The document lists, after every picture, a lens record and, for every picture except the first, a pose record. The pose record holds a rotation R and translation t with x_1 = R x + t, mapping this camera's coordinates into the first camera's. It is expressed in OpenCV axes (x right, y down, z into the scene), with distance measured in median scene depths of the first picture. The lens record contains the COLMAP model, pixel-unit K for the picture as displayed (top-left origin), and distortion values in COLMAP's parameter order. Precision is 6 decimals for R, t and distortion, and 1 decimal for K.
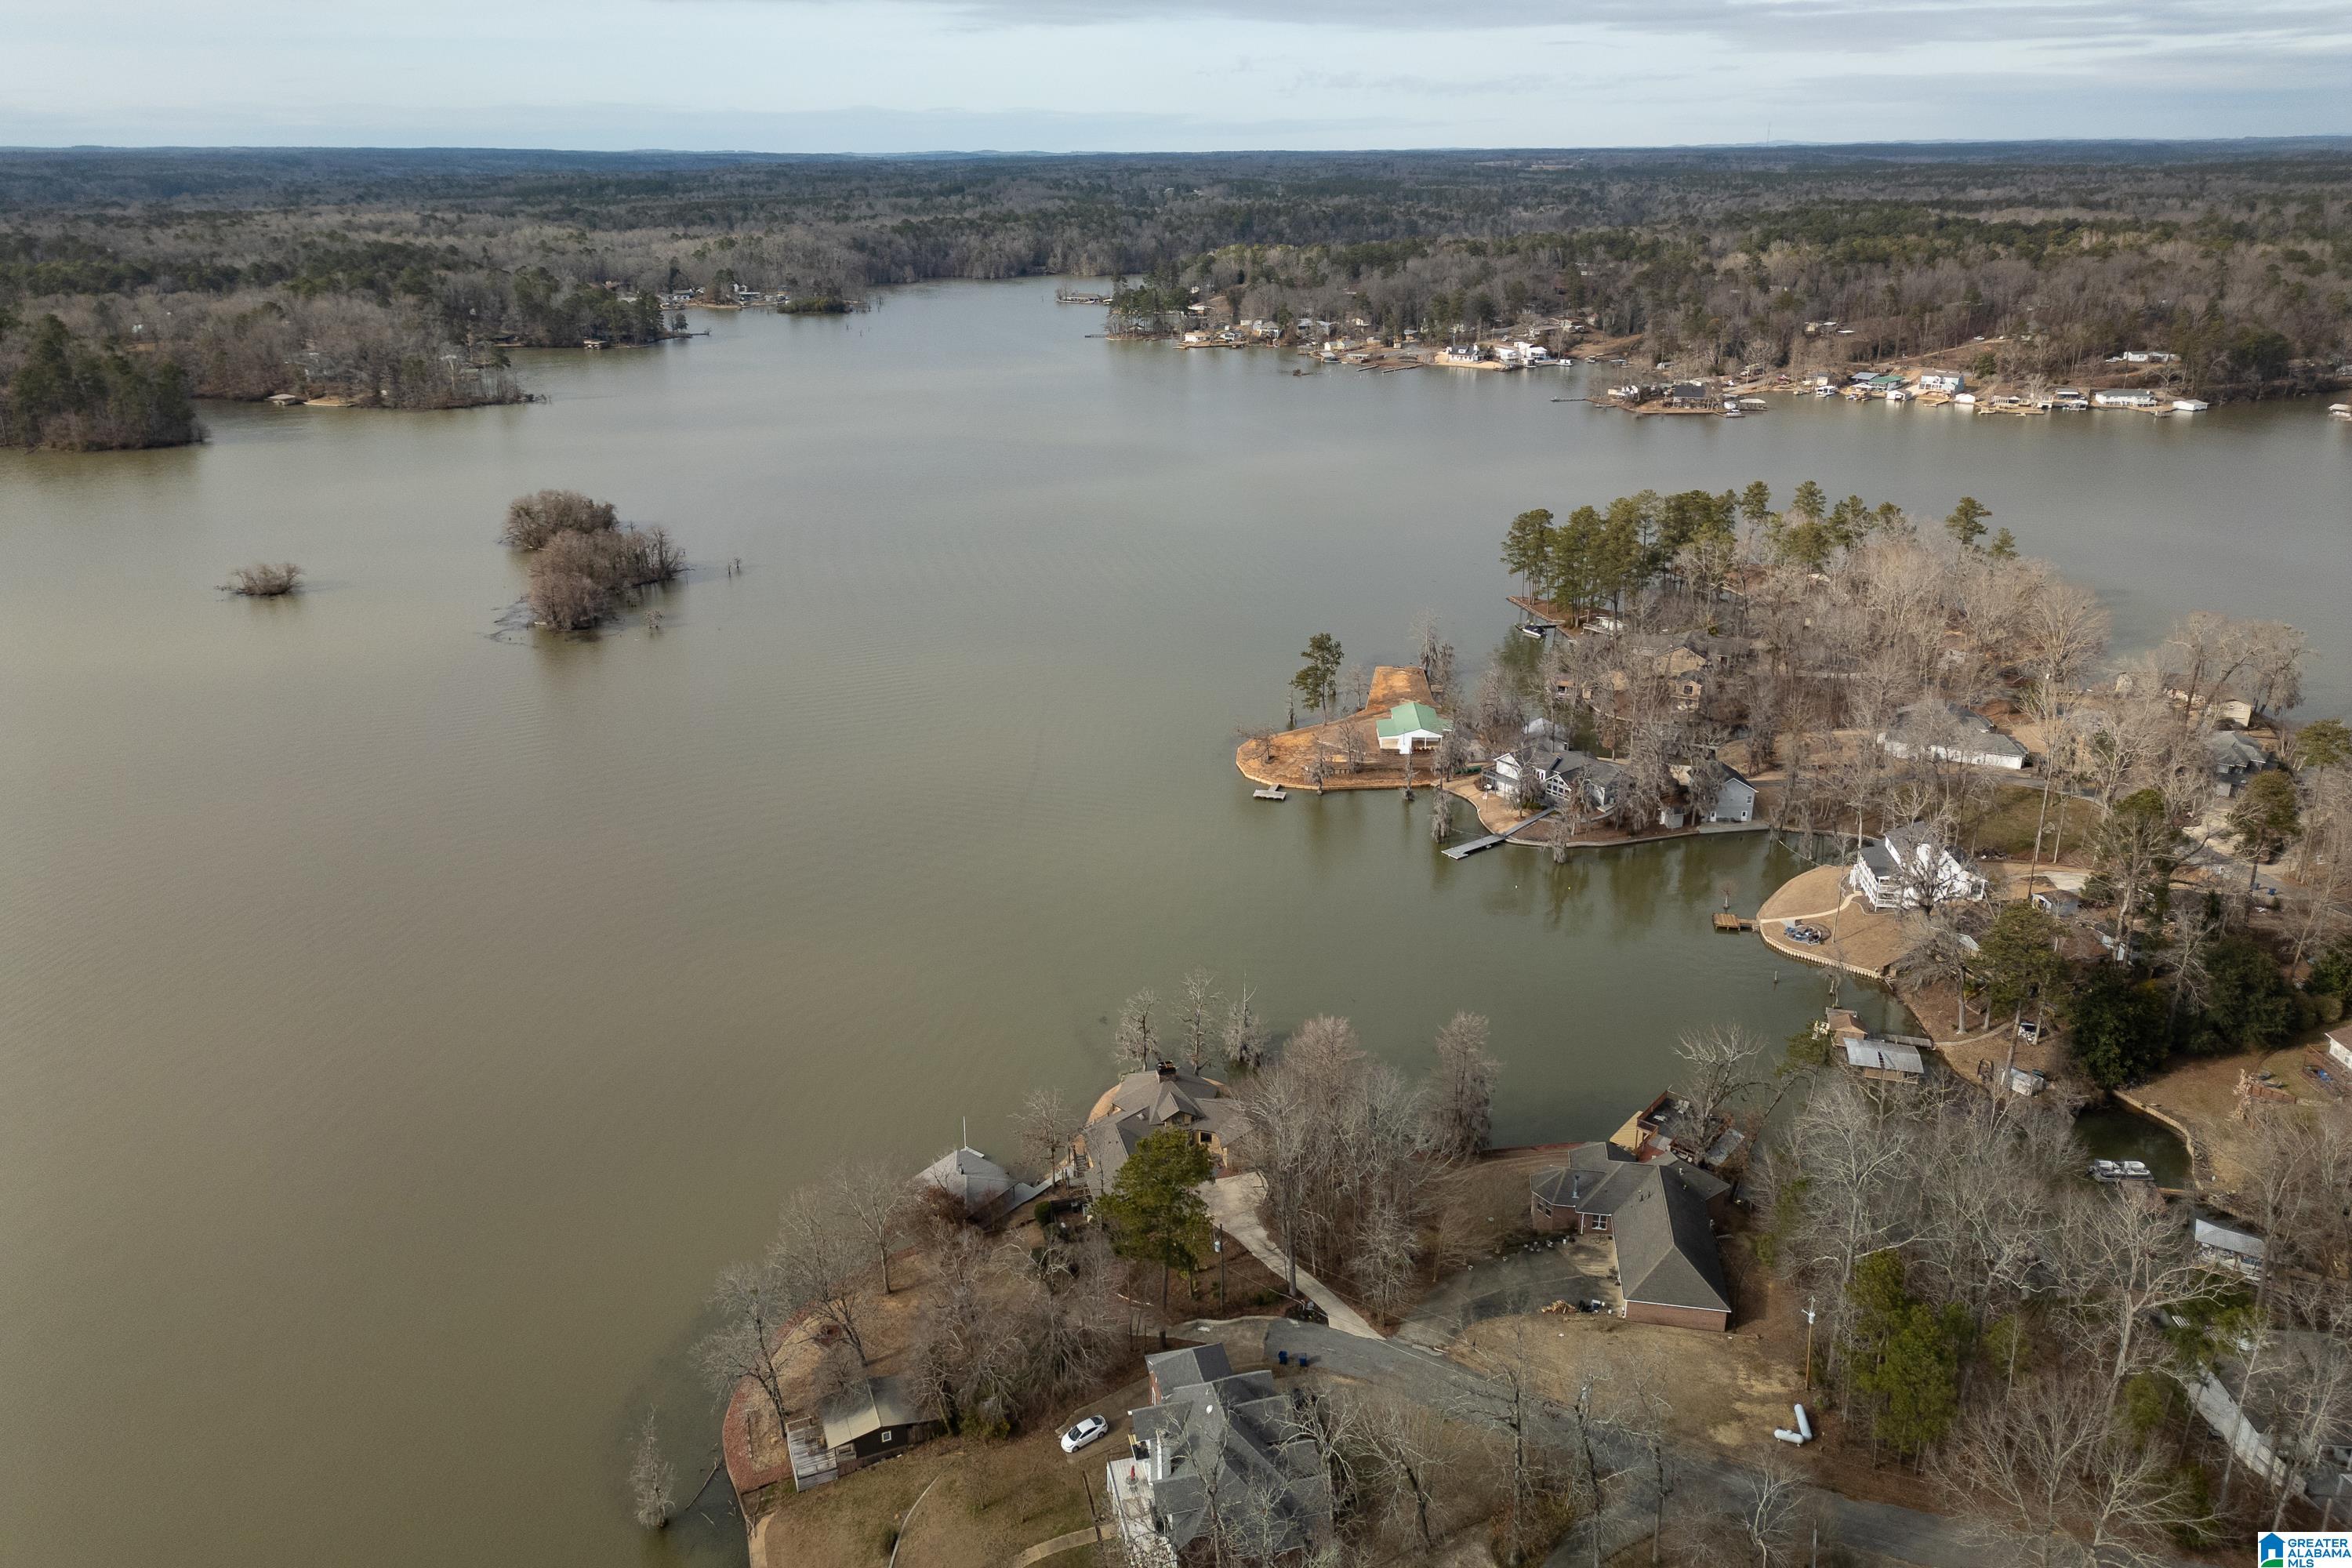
lens RADIAL K [[1637.3, 0, 1161.2], [0, 1637.3, 766.6], [0, 0, 1]] dist [0.081310, -0.080752]
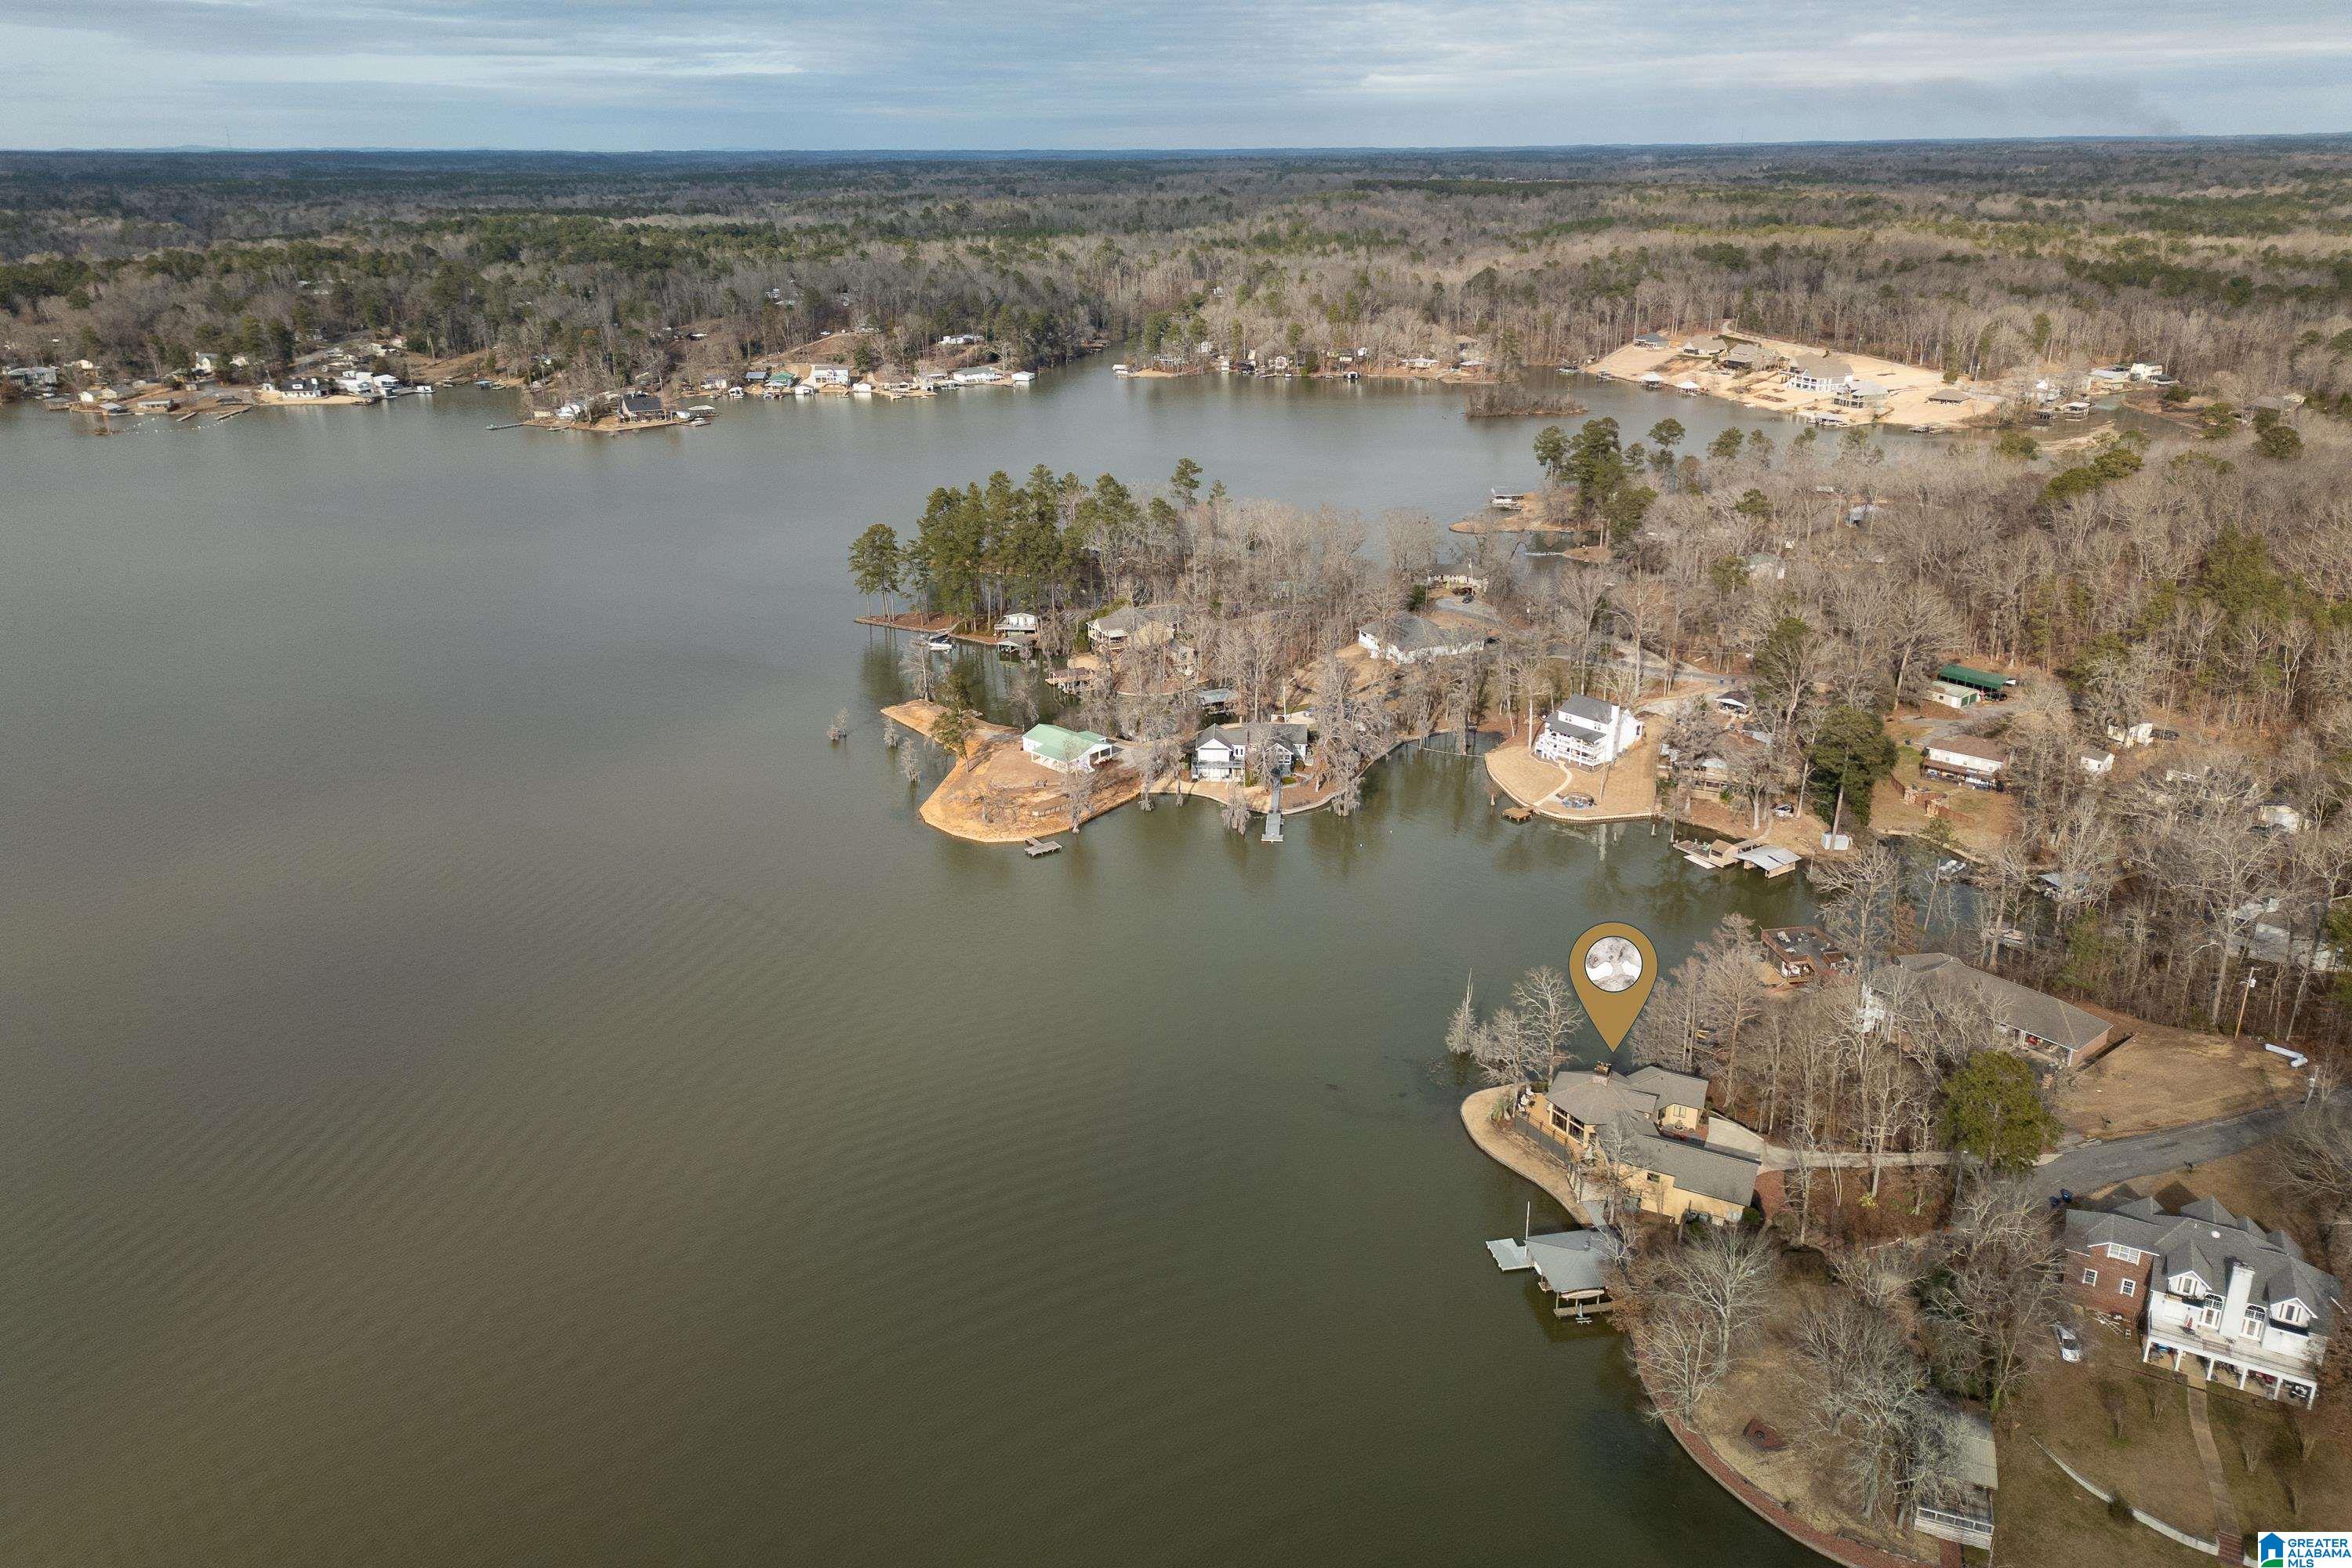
lens RADIAL K [[1637.3, 0, 1159.2], [0, 1637.3, 766.4], [0, 0, 1]] dist [0.081310, -0.080752]
pose [[0.657747, -0.260753, 0.706666, -0.221867], [0.264677, 0.958353, 0.107268, -0.045232], [-0.705206, 0.116483, 0.699368, 0.125123]]
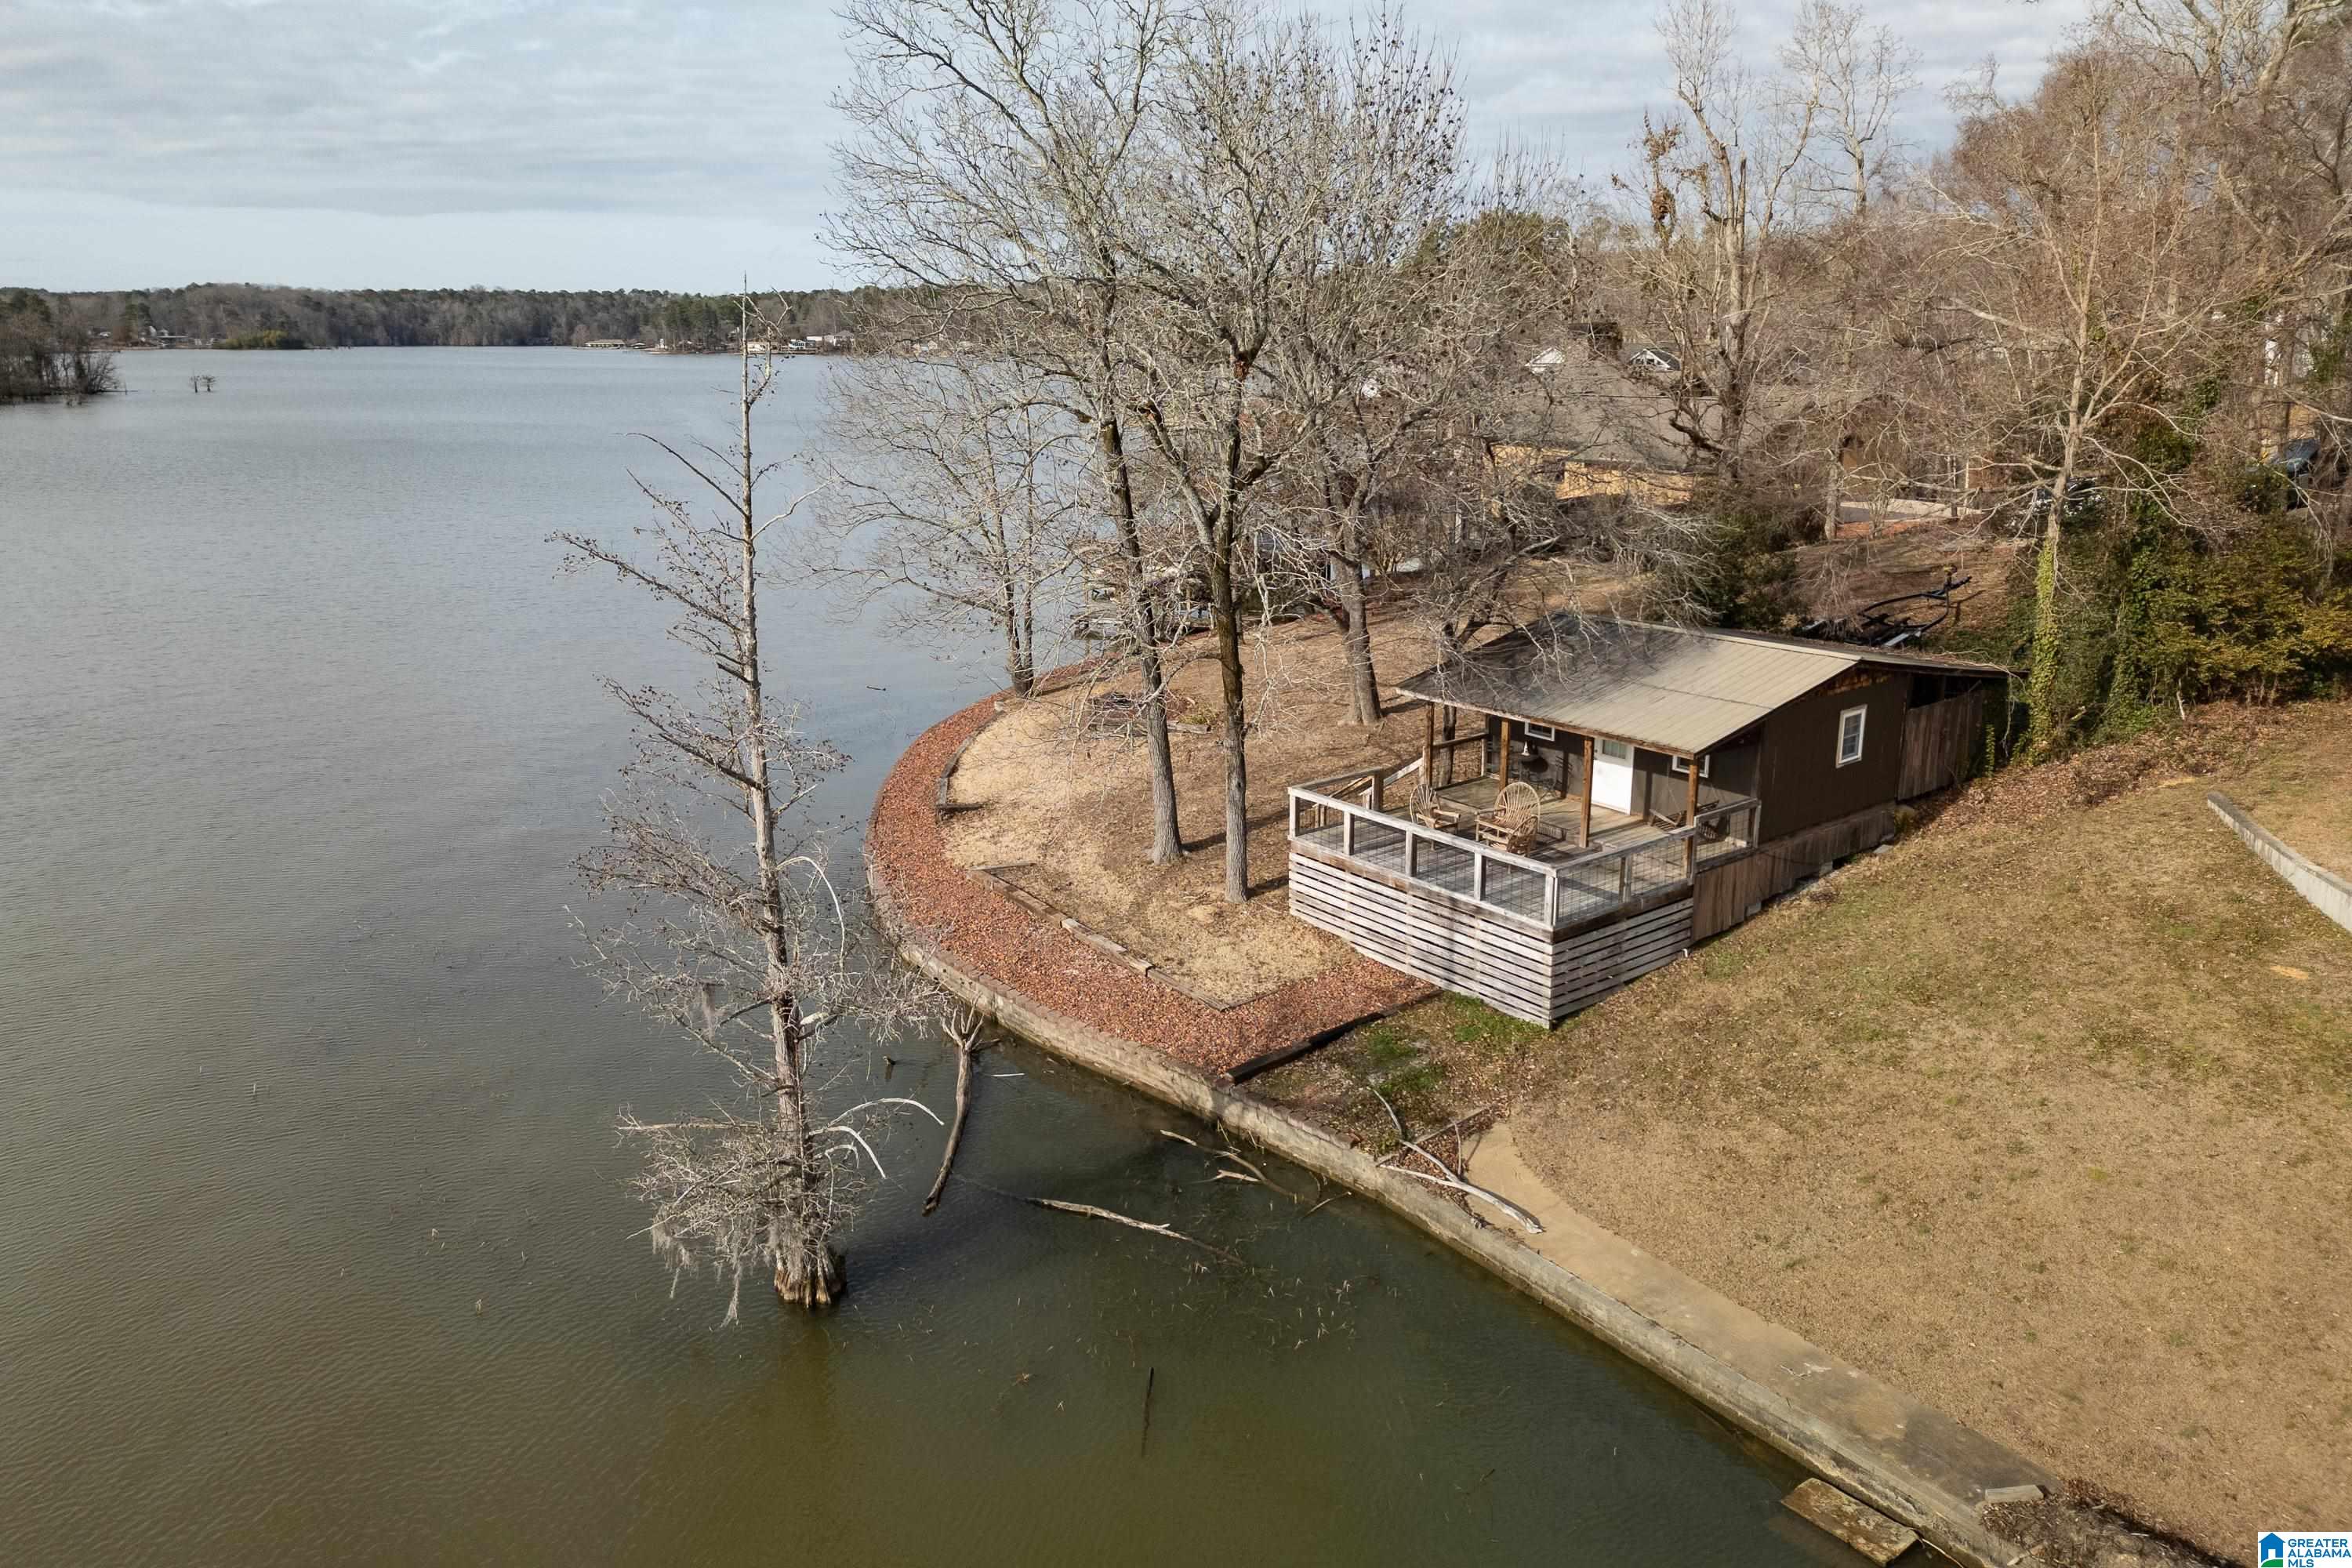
lens RADIAL K [[1637.3, 0, 1167.9], [0, 1637.3, 735.5], [0, 0, 1]] dist [0.081310, -0.080752]
pose [[0.952949, -0.067017, 0.295629, -0.062256], [0.103359, 0.988648, -0.109053, 0.085790], [-0.284965, 0.134478, 0.949058, 0.171646]]
